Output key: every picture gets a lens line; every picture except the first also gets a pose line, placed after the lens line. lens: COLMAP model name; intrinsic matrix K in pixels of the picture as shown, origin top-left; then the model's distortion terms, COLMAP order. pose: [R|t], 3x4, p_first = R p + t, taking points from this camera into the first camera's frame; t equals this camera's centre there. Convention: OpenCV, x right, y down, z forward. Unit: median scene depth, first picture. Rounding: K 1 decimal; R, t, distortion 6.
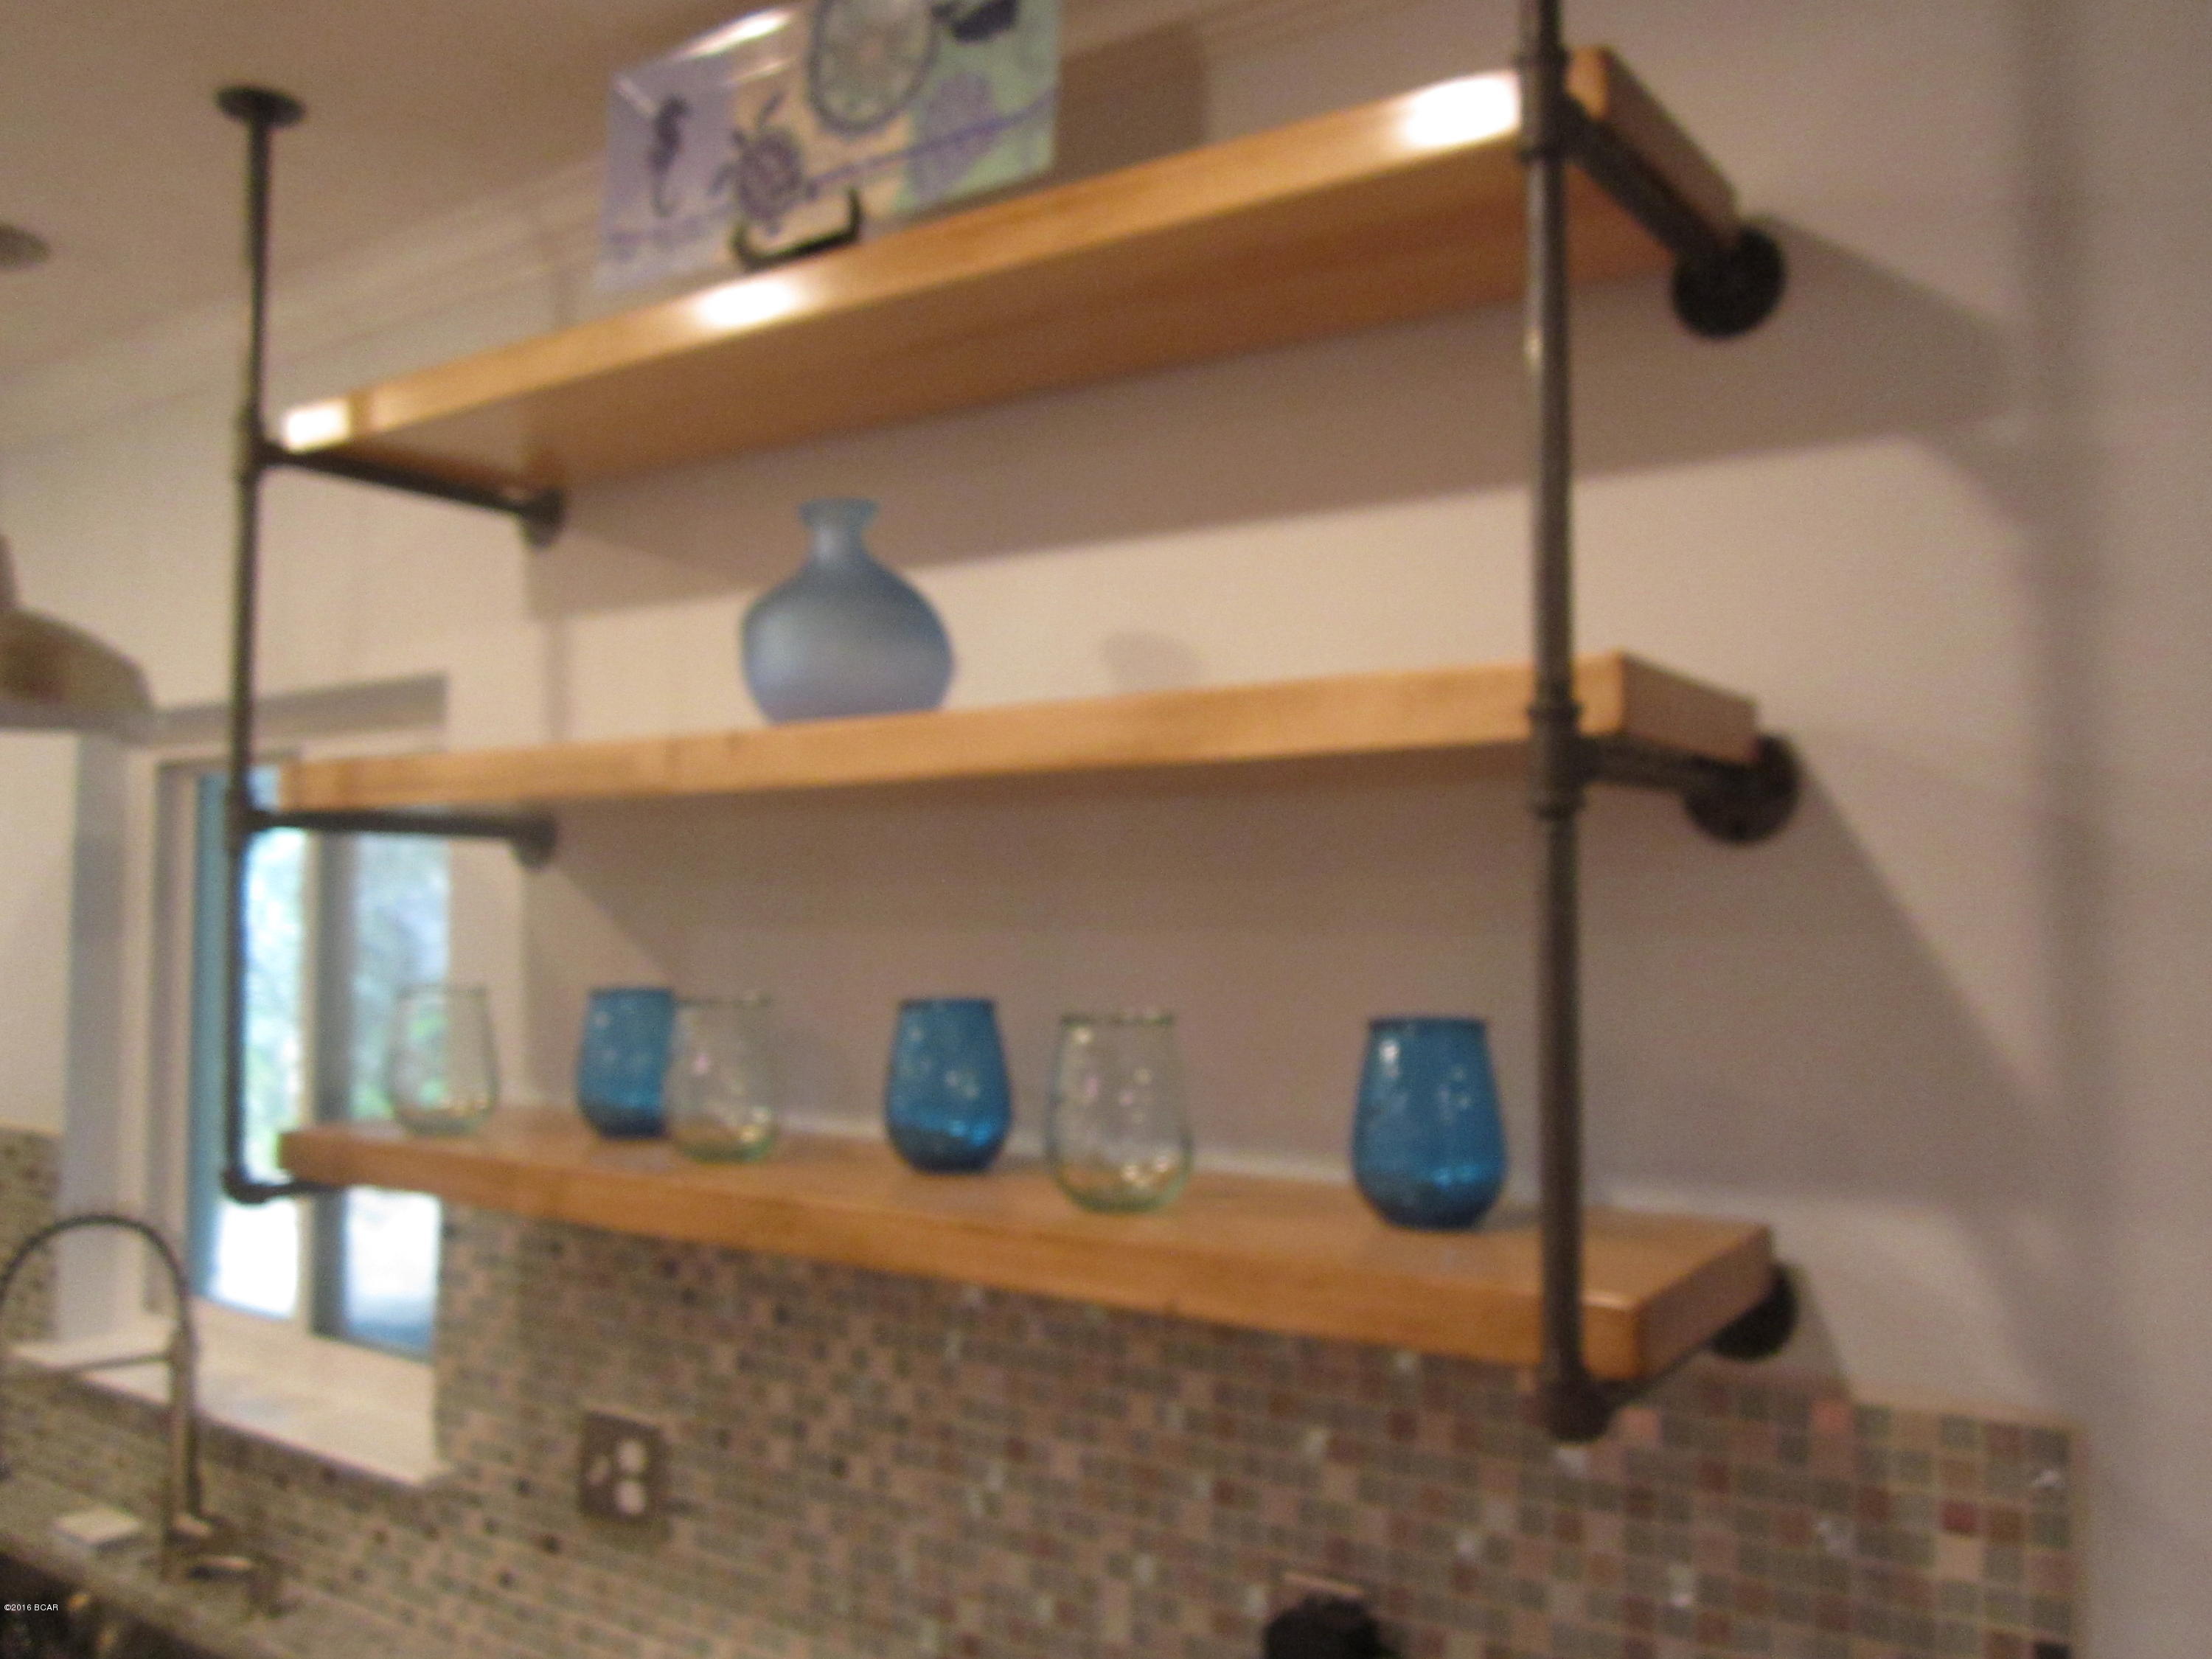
lens RADIAL K [[1835.2, 0, 1106.0], [0, 1835.2, 829.5], [0, 0, 1]] dist [-0.050533, 0.011414]
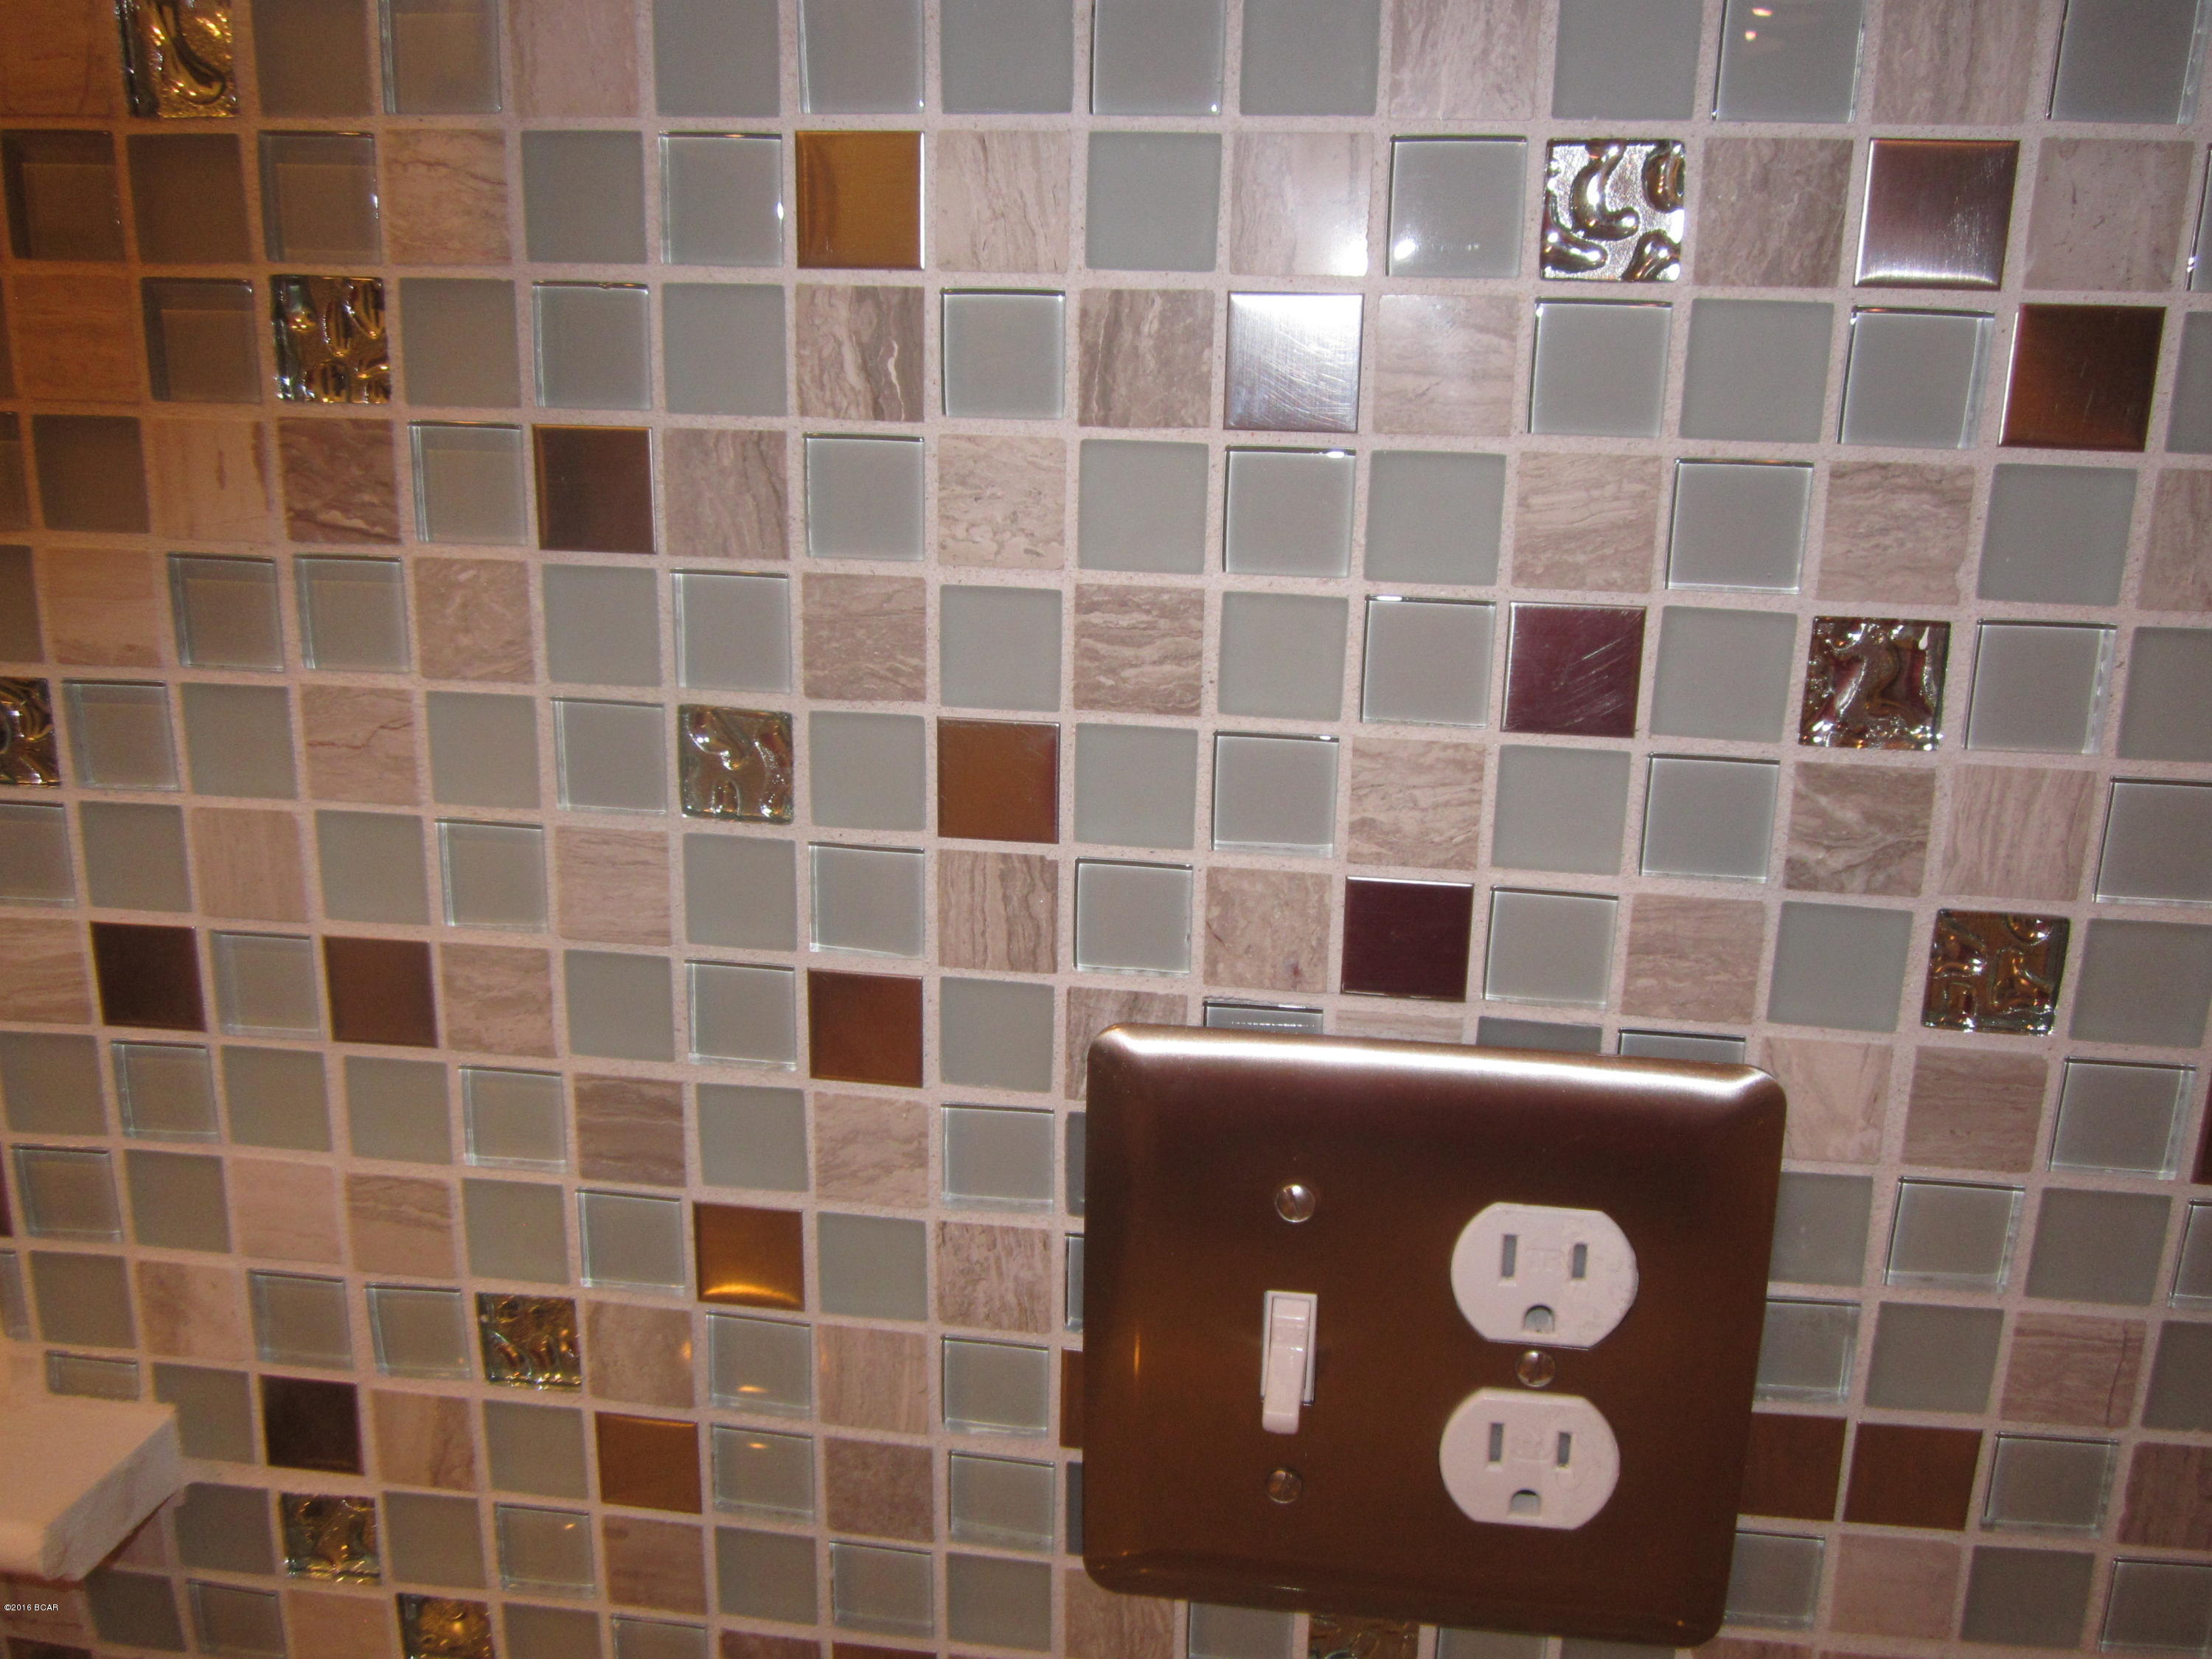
lens RADIAL K [[1835.2, 0, 1106.0], [0, 1835.2, 829.5], [0, 0, 1]] dist [-0.050533, 0.011414]
pose [[0.892482, -0.098792, 0.440131, -0.471000], [-0.042134, 0.953198, 0.299395, 0.302807], [-0.449110, -0.285749, 0.846550, 1.077218]]
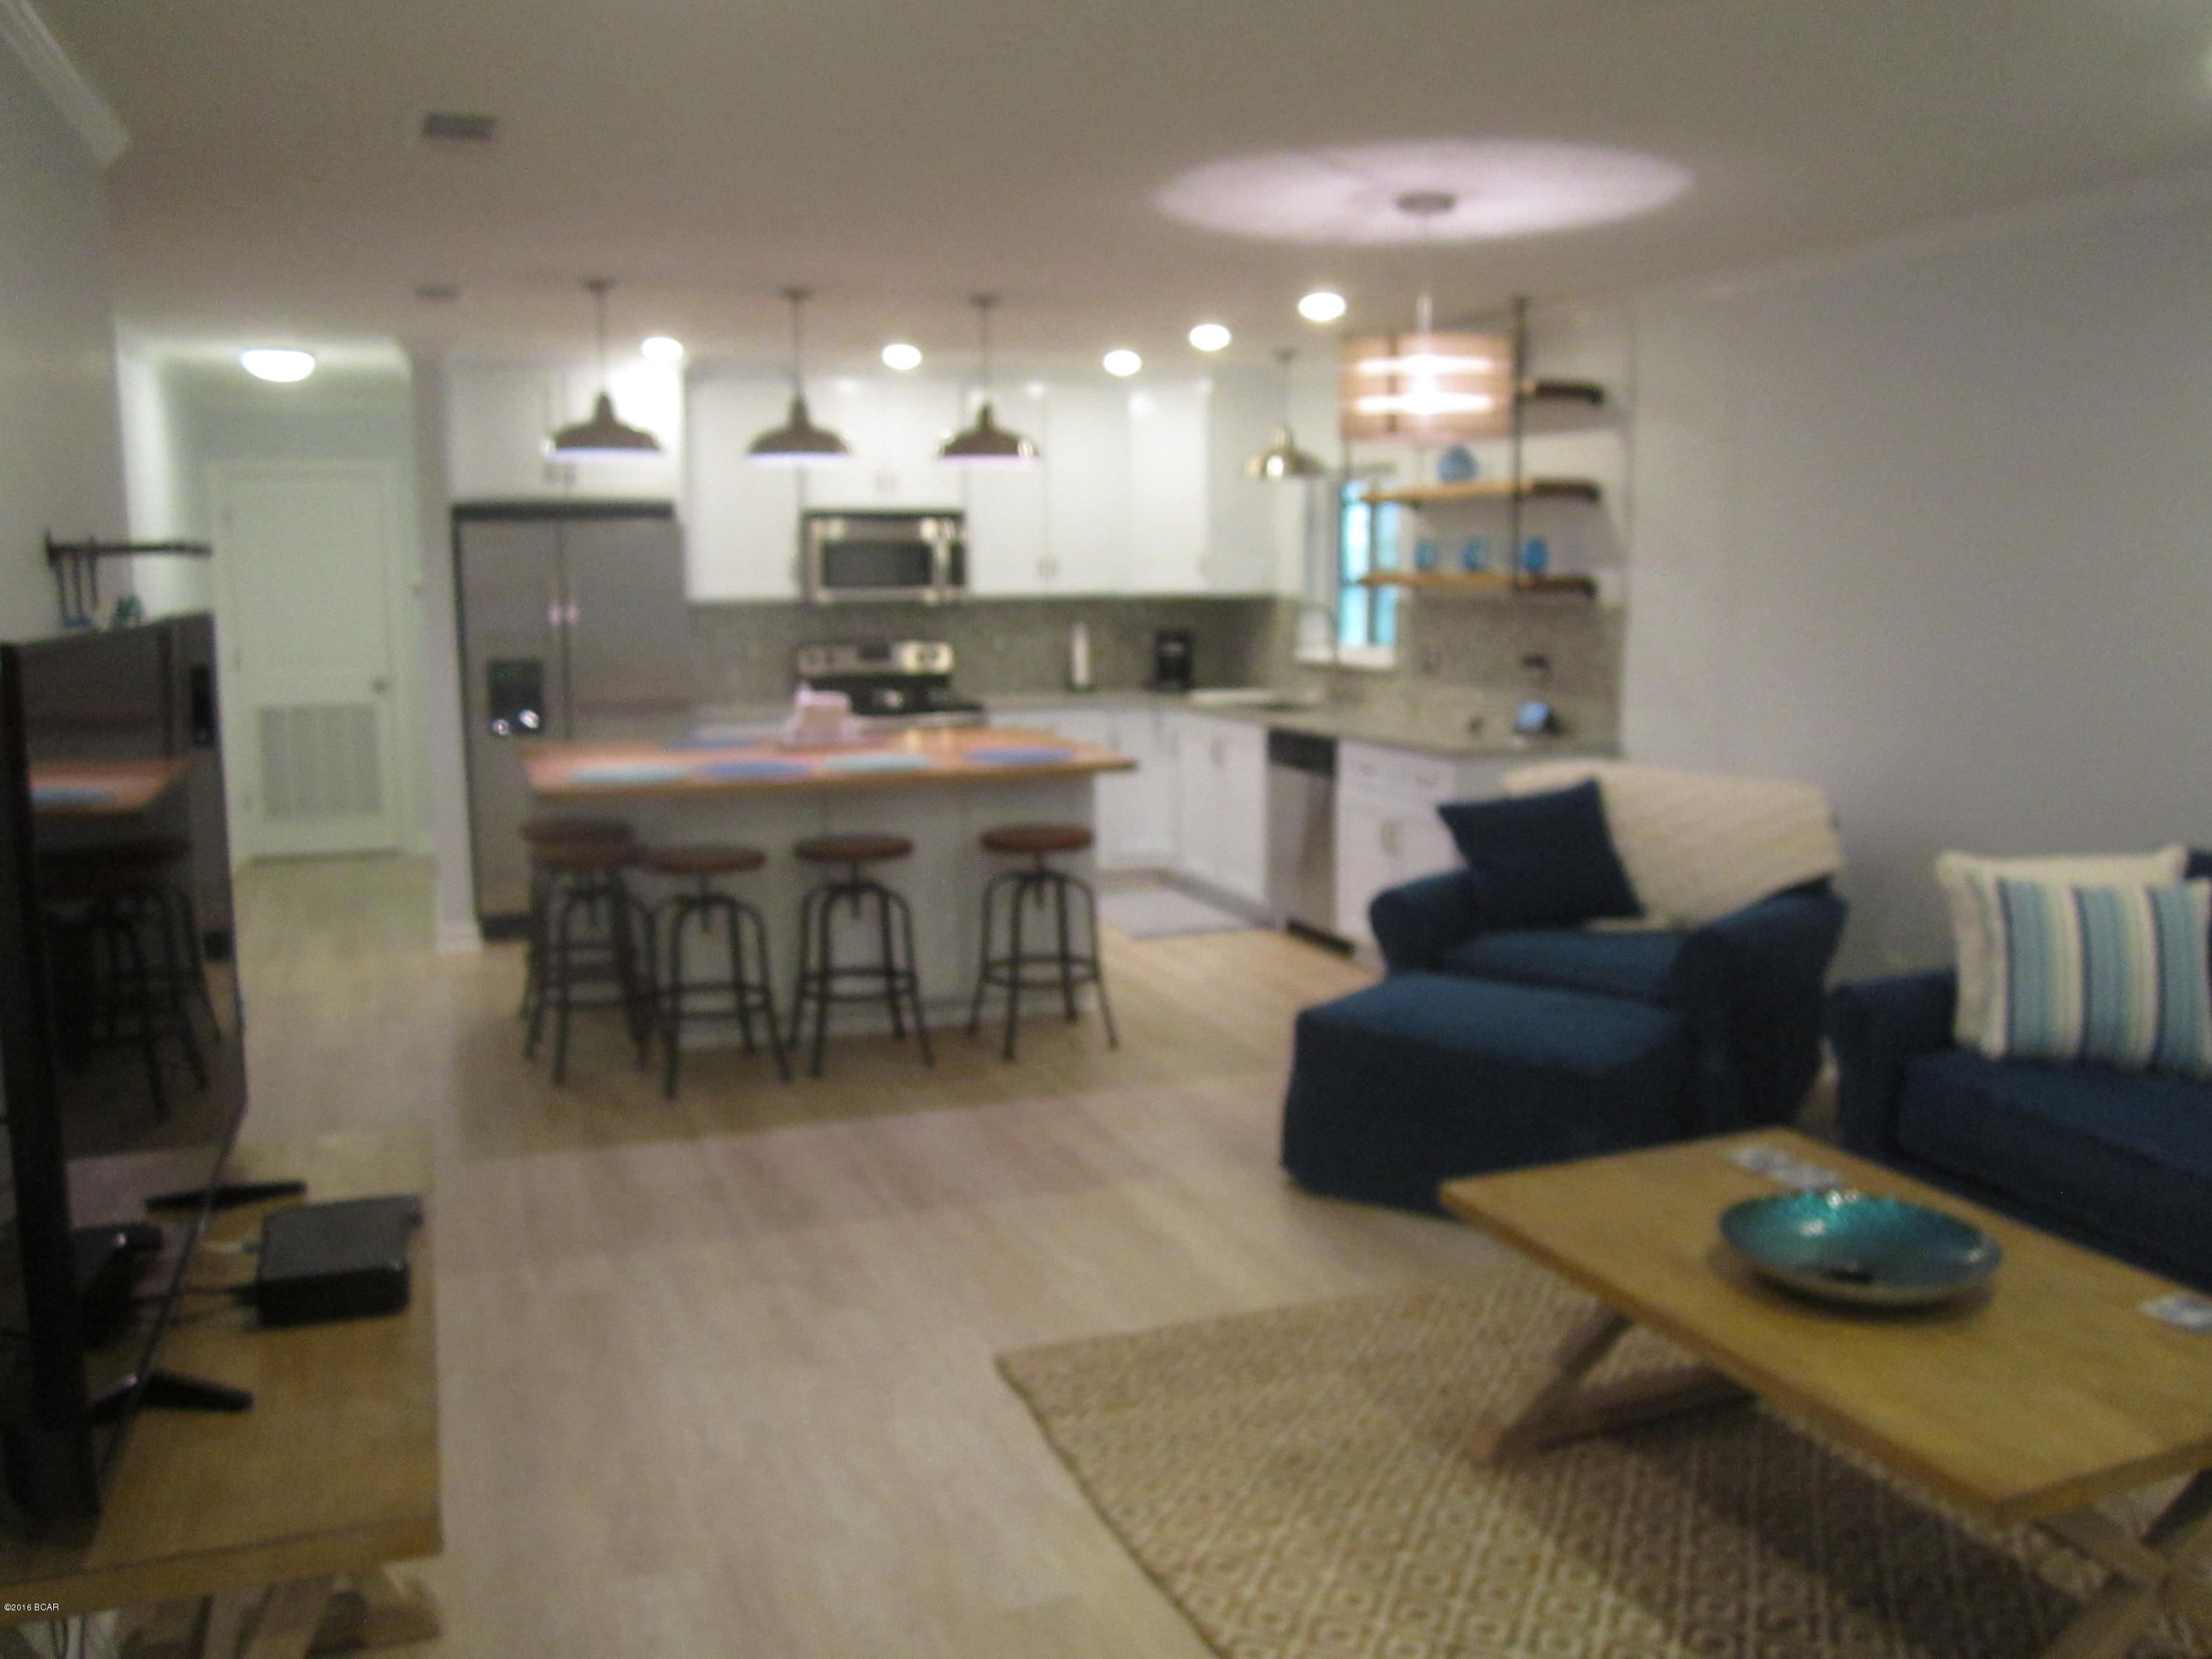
lens RADIAL K [[1835.2, 0, 1106.0], [0, 1835.2, 829.5], [0, 0, 1]] dist [-0.050533, 0.011414]
pose [[0.827716, 0.077006, -0.555839, 1.873782], [0.029173, 0.983294, 0.179669, -0.047669], [0.560389, -0.164931, 0.811642, -3.653154]]
